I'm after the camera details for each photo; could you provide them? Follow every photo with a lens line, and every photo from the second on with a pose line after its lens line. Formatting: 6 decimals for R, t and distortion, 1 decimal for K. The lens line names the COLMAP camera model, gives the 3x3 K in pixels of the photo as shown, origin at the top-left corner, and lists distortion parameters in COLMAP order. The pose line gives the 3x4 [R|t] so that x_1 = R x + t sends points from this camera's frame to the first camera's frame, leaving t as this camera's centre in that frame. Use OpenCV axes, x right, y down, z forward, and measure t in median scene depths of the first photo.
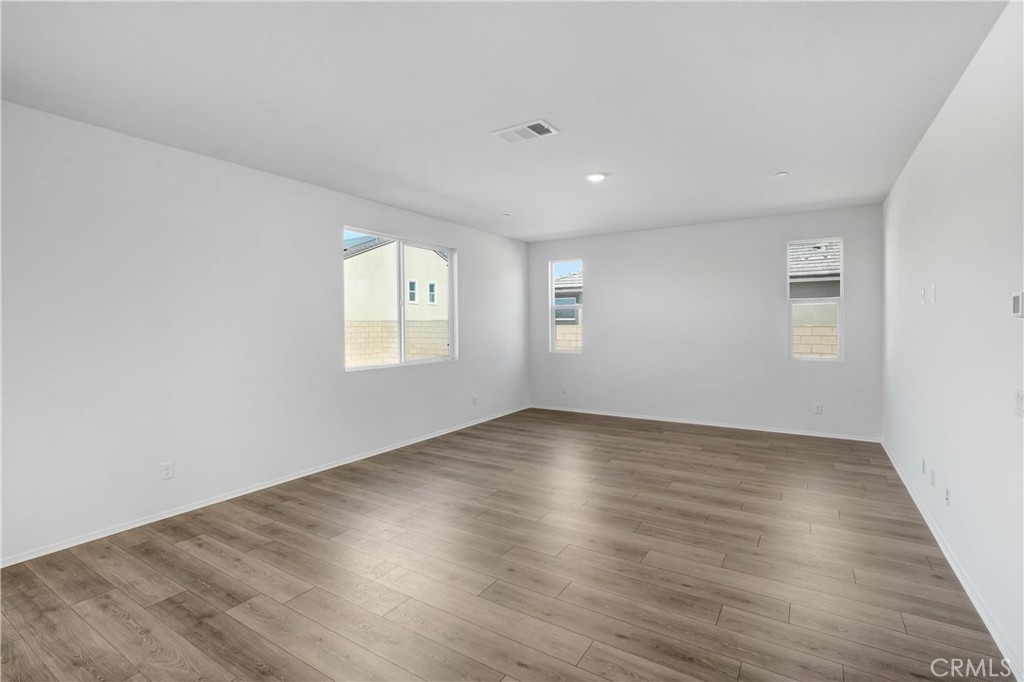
lens RADIAL K [[469.2, 0, 515.6], [0, 469.2, 338.5], [0, 0, 1]] dist [-0.004479, -0.000073]
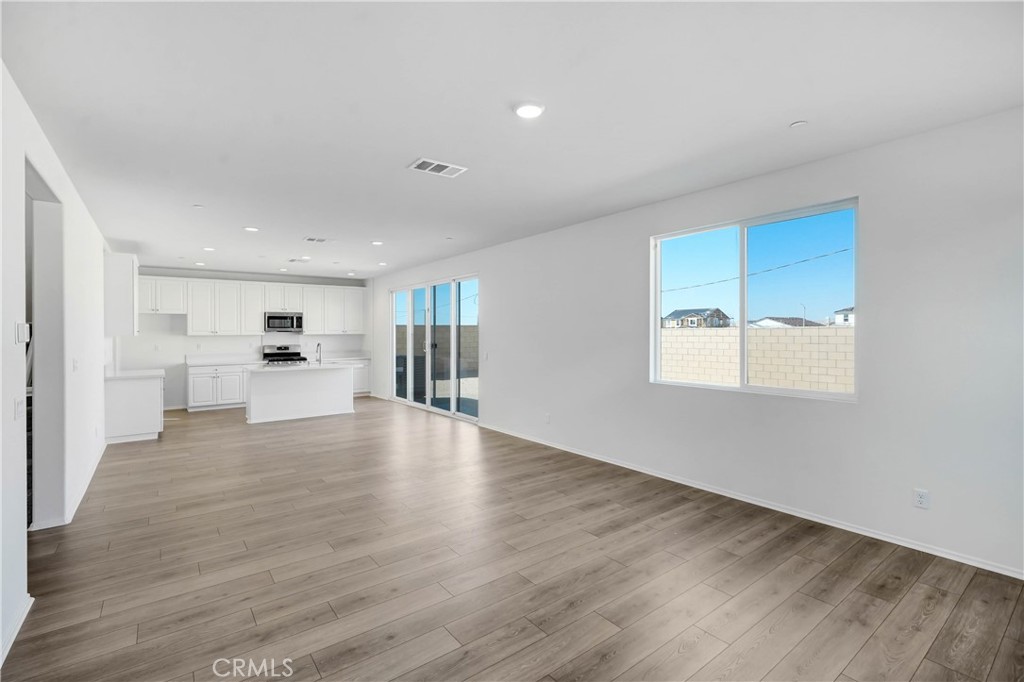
lens RADIAL K [[469.2, 0, 504.9], [0, 469.2, 333.3], [0, 0, 1]] dist [-0.004479, -0.000073]
pose [[-0.360245, 0.006145, -0.932838, 0.760915], [-0.026832, 0.999496, 0.016947, -0.054187], [0.932472, 0.031135, -0.359898, 1.149511]]
